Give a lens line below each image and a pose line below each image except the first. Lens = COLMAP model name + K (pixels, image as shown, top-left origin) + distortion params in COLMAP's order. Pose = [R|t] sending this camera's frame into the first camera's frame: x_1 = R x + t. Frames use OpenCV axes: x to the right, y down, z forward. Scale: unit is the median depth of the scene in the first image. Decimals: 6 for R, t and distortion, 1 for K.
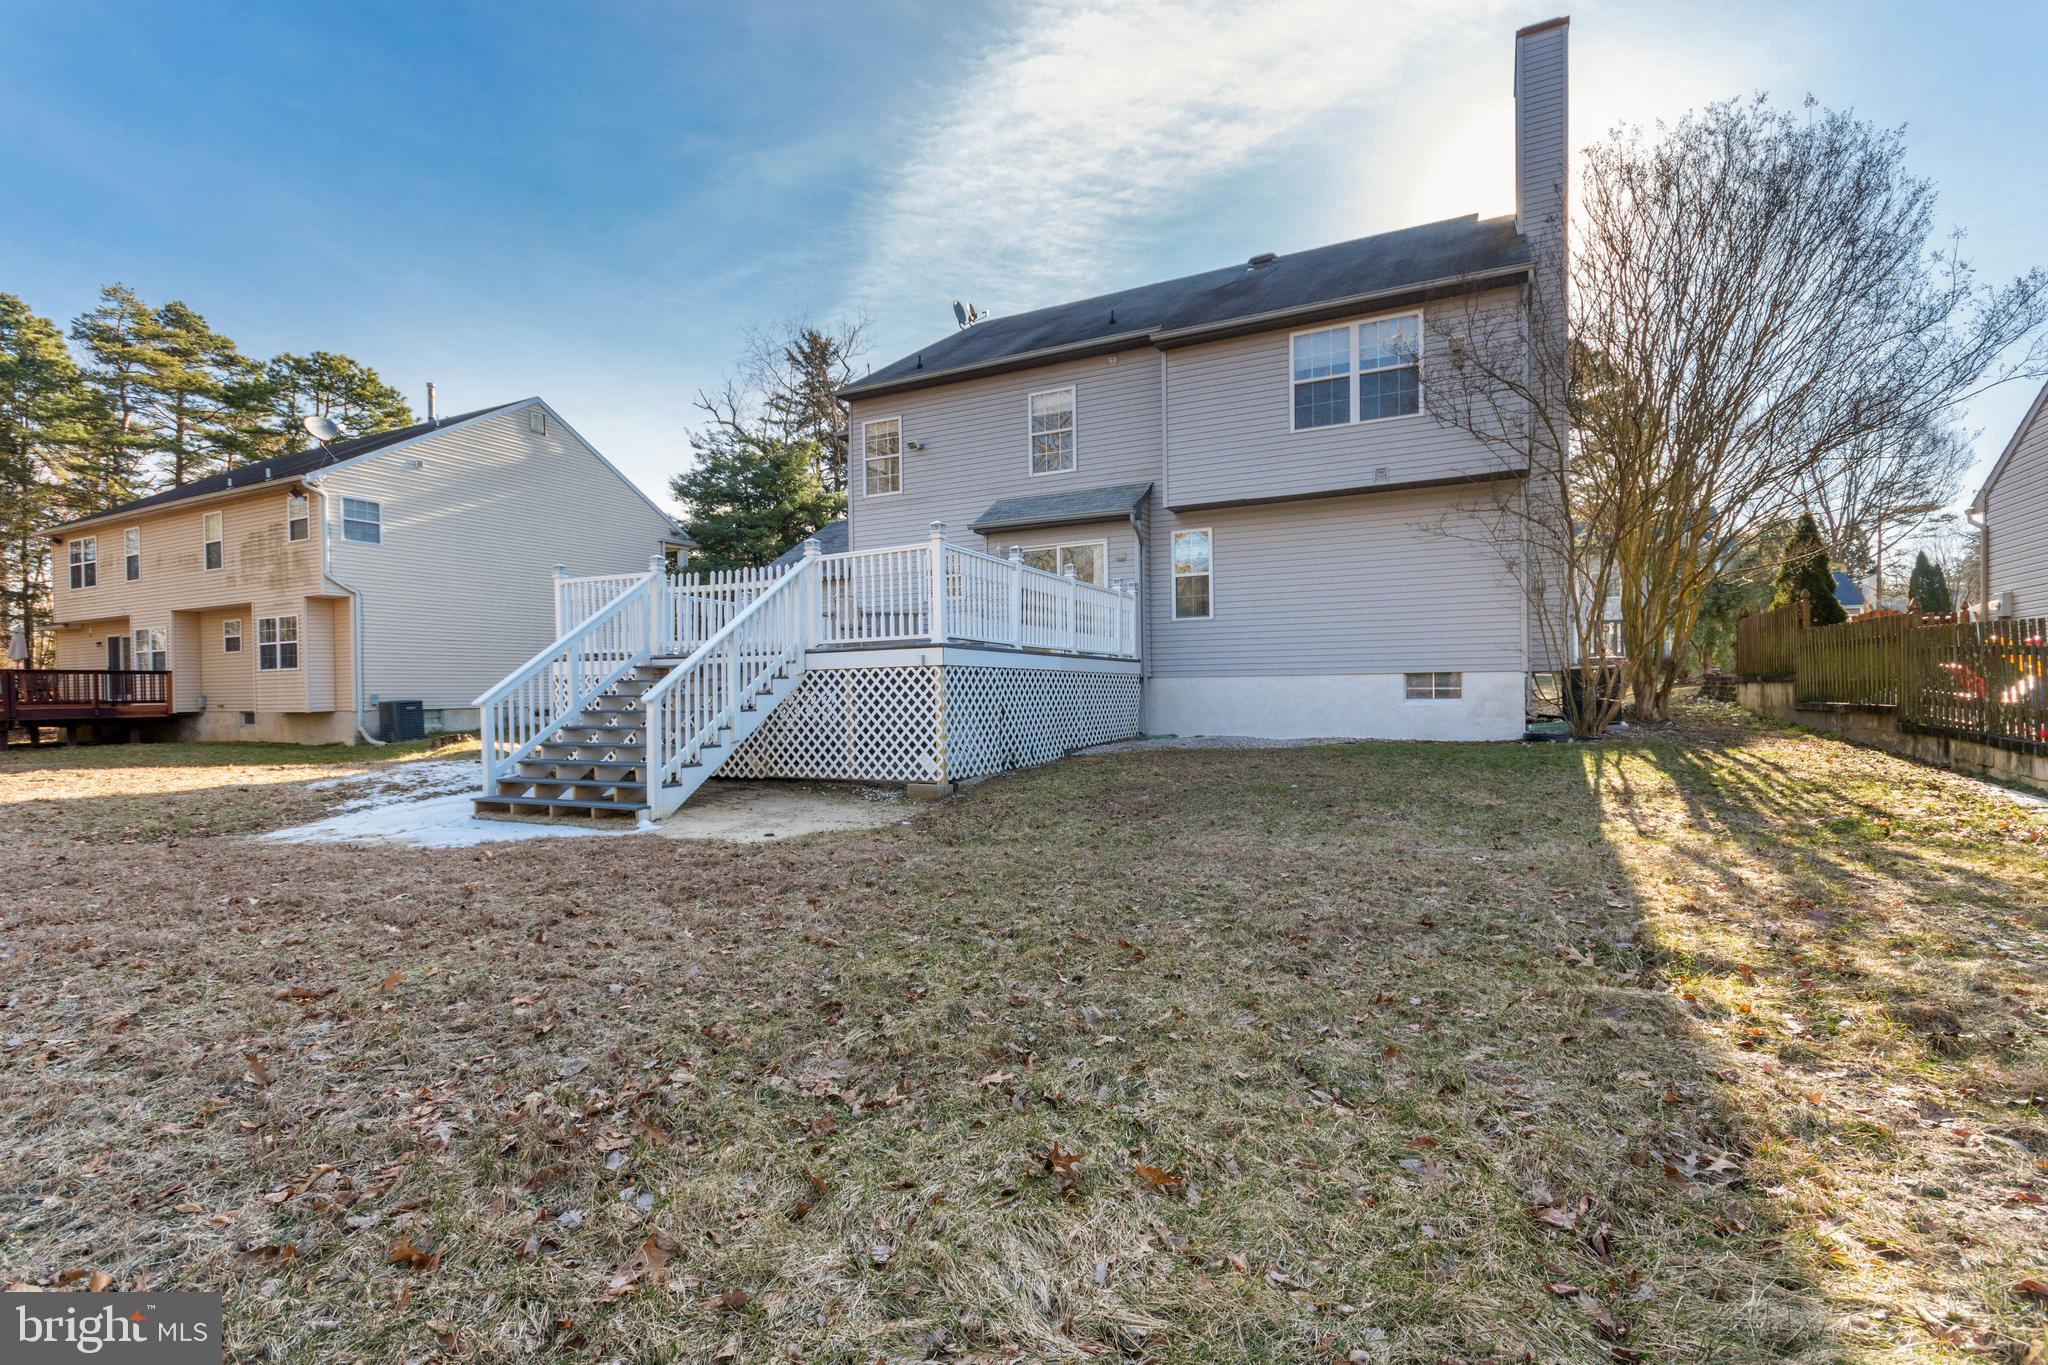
lens RADIAL K [[909.9, 0, 1036.9], [0, 909.9, 691.5], [0, 0, 1]] dist [0.006153, -0.001458]
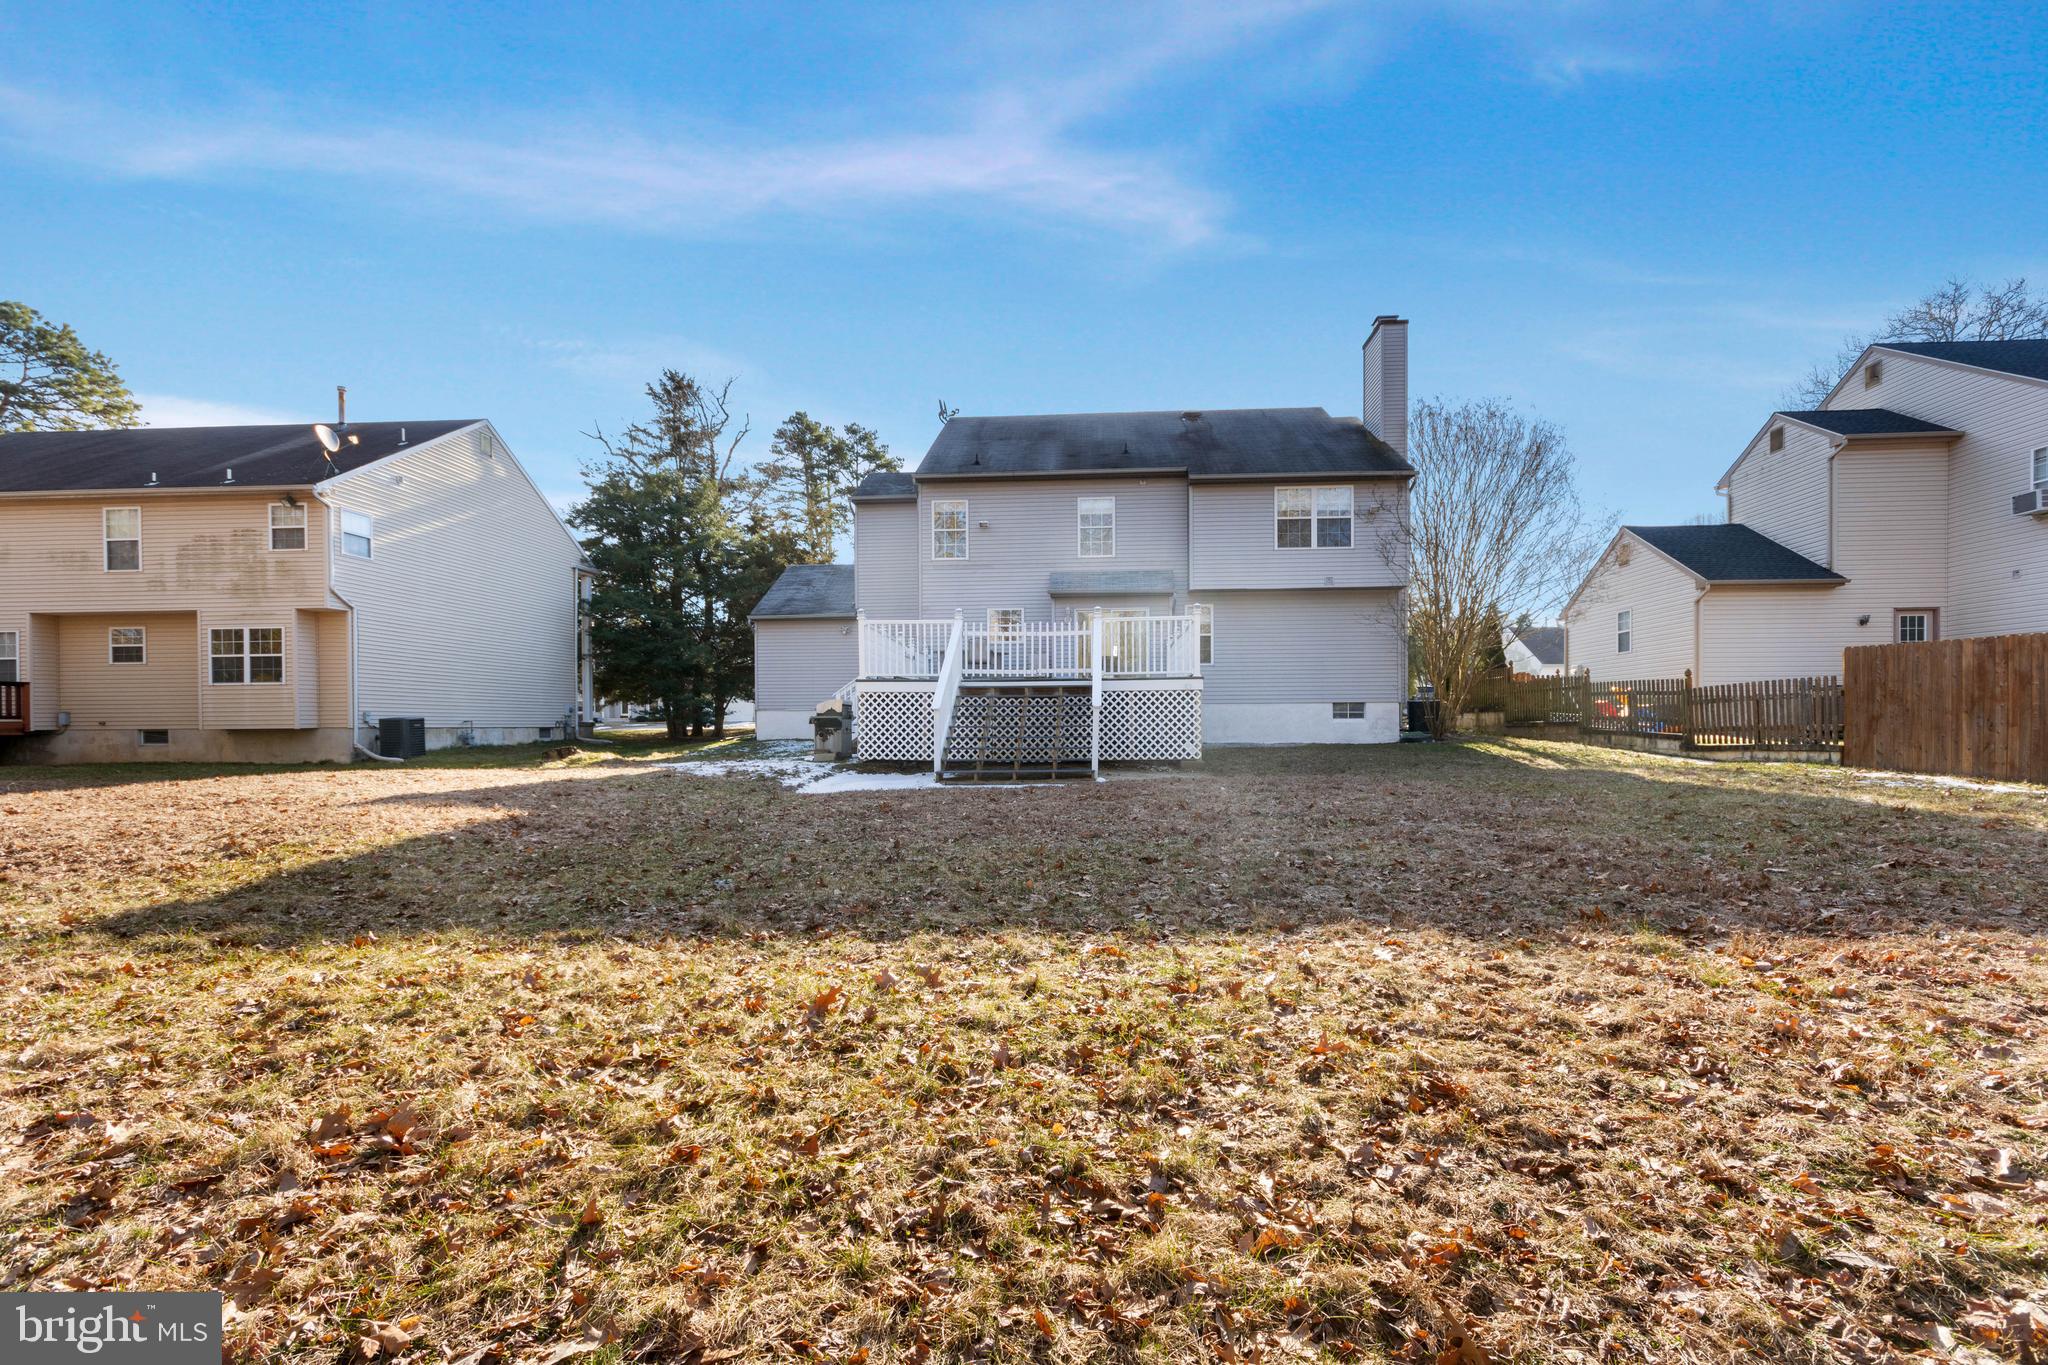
lens RADIAL K [[909.9, 0, 1044.0], [0, 909.9, 721.0], [0, 0, 1]] dist [0.006153, -0.001458]
pose [[0.923972, 0.009587, 0.382340, -0.571021], [-0.005137, 0.999907, -0.012659, 0.029743], [-0.382425, 0.009732, 0.923935, -0.251920]]
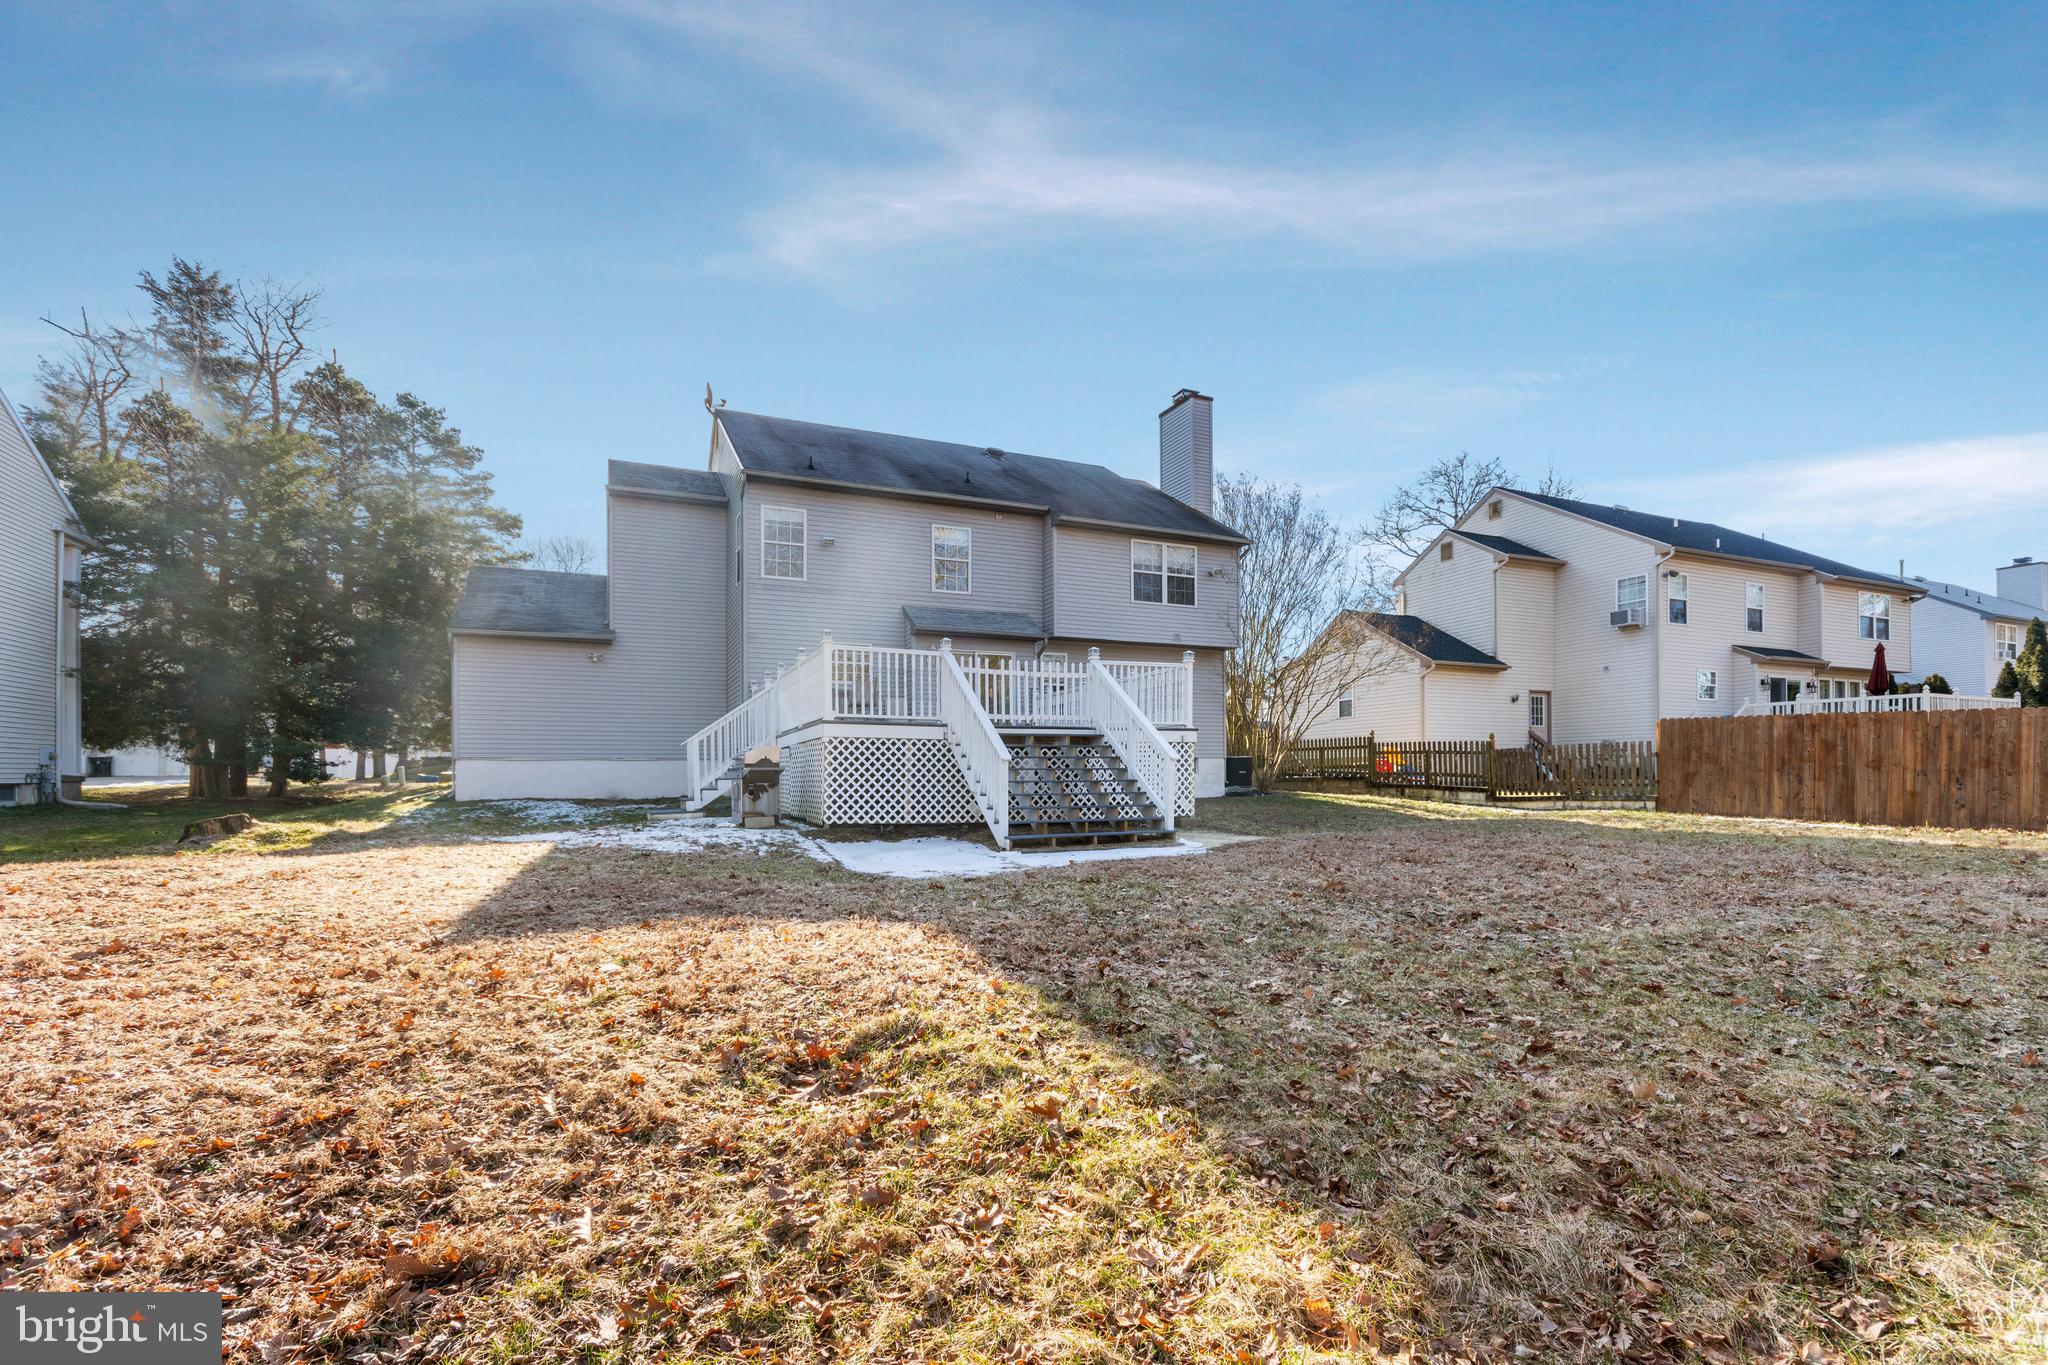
lens RADIAL K [[909.9, 0, 1010.7], [0, 909.9, 773.0], [0, 0, 1]] dist [0.006153, -0.001458]
pose [[0.638593, 0.013128, 0.769433, -0.870072], [-0.000426, 0.999860, -0.016705, 0.029695], [-0.769545, 0.010340, 0.638509, 0.134544]]
